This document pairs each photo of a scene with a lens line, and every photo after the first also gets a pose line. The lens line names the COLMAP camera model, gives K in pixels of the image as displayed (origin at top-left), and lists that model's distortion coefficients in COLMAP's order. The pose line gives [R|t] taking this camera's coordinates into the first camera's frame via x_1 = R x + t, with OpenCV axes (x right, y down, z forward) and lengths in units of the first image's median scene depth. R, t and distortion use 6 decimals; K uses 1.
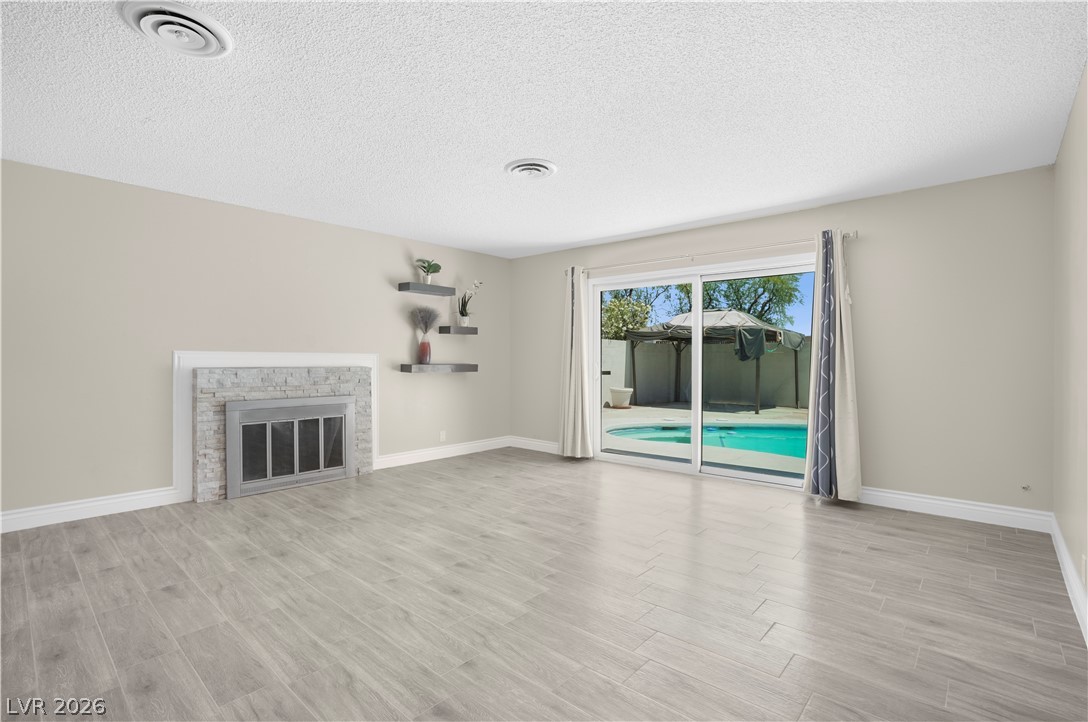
lens RADIAL K [[507.9, 0, 540.5], [0, 507.9, 359.7], [0, 0, 1]] dist [-0.060516, 0.019907]
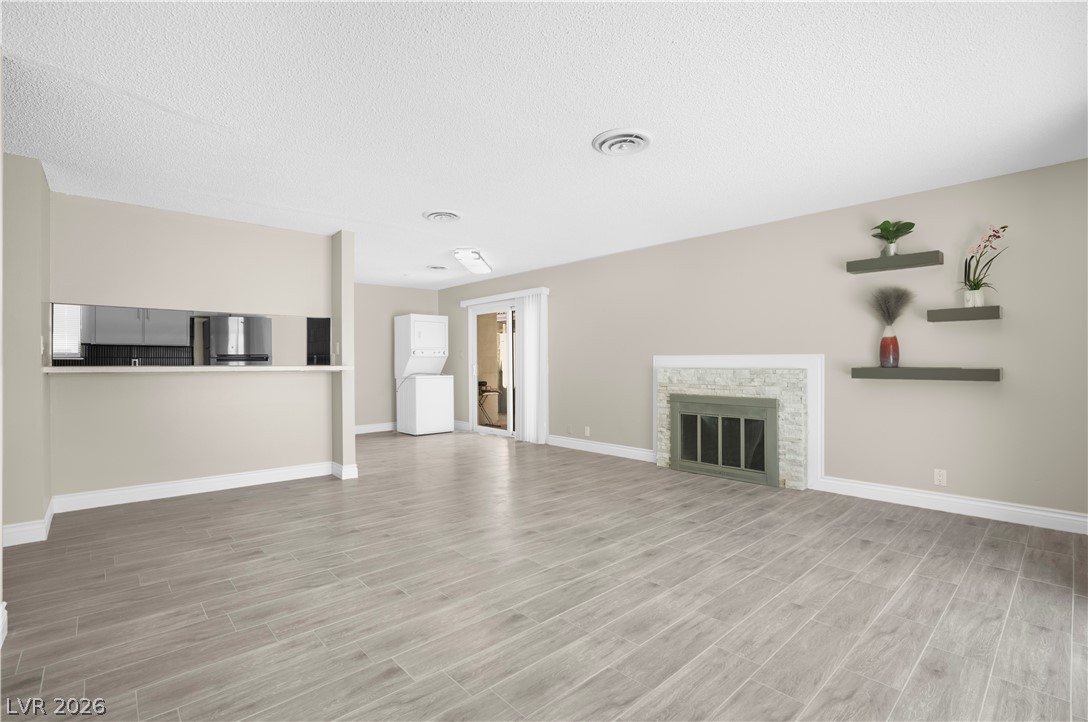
lens RADIAL K [[507.9, 0, 540.5], [0, 507.9, 359.7], [0, 0, 1]] dist [-0.060516, 0.019907]
pose [[-0.100777, -0.005016, -0.994896, 0.744456], [0.000702, 0.999987, -0.005112, 0.001406], [0.994909, -0.001213, -0.100772, 0.819977]]
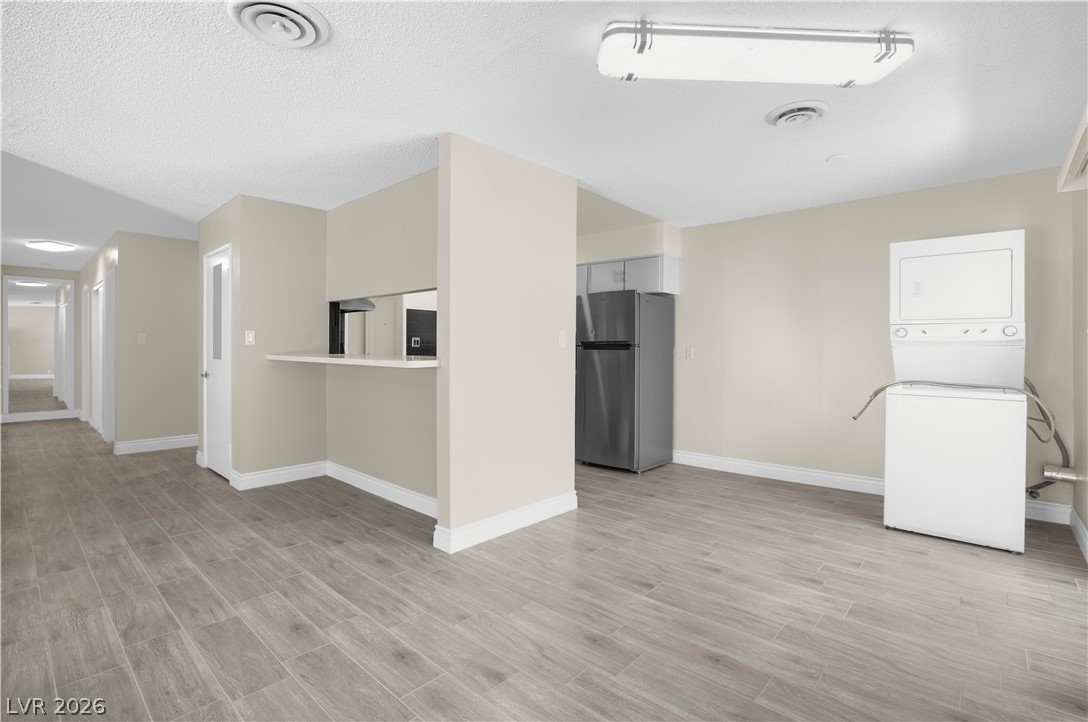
lens RADIAL K [[507.9, 0, 540.5], [0, 507.9, 359.7], [0, 0, 1]] dist [-0.060516, 0.019907]
pose [[-0.999990, -0.003520, 0.002817, -0.617215], [-0.003436, 0.999568, 0.029187, -0.014264], [-0.002918, 0.029177, -0.999570, 0.962743]]
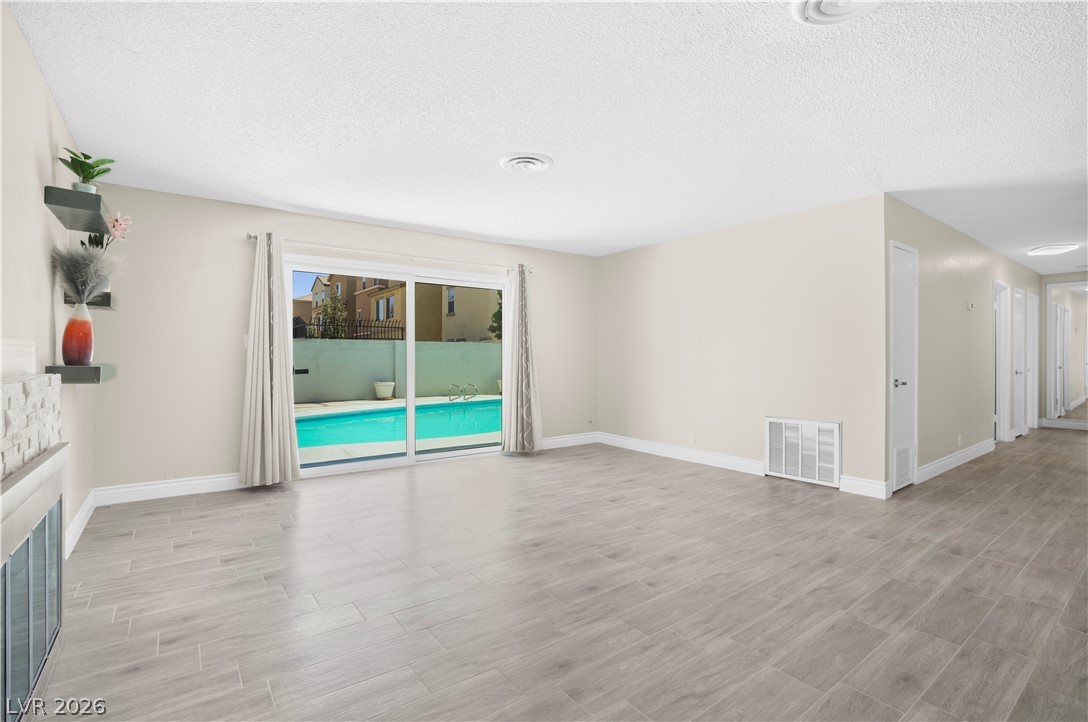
lens RADIAL K [[507.9, 0, 540.5], [0, 507.9, 359.7], [0, 0, 1]] dist [-0.060516, 0.019907]
pose [[0.203076, -0.009698, 0.979115, -0.848680], [0.002785, 0.999953, 0.009327, -0.000567], [-0.979159, 0.000833, 0.203094, 0.669956]]
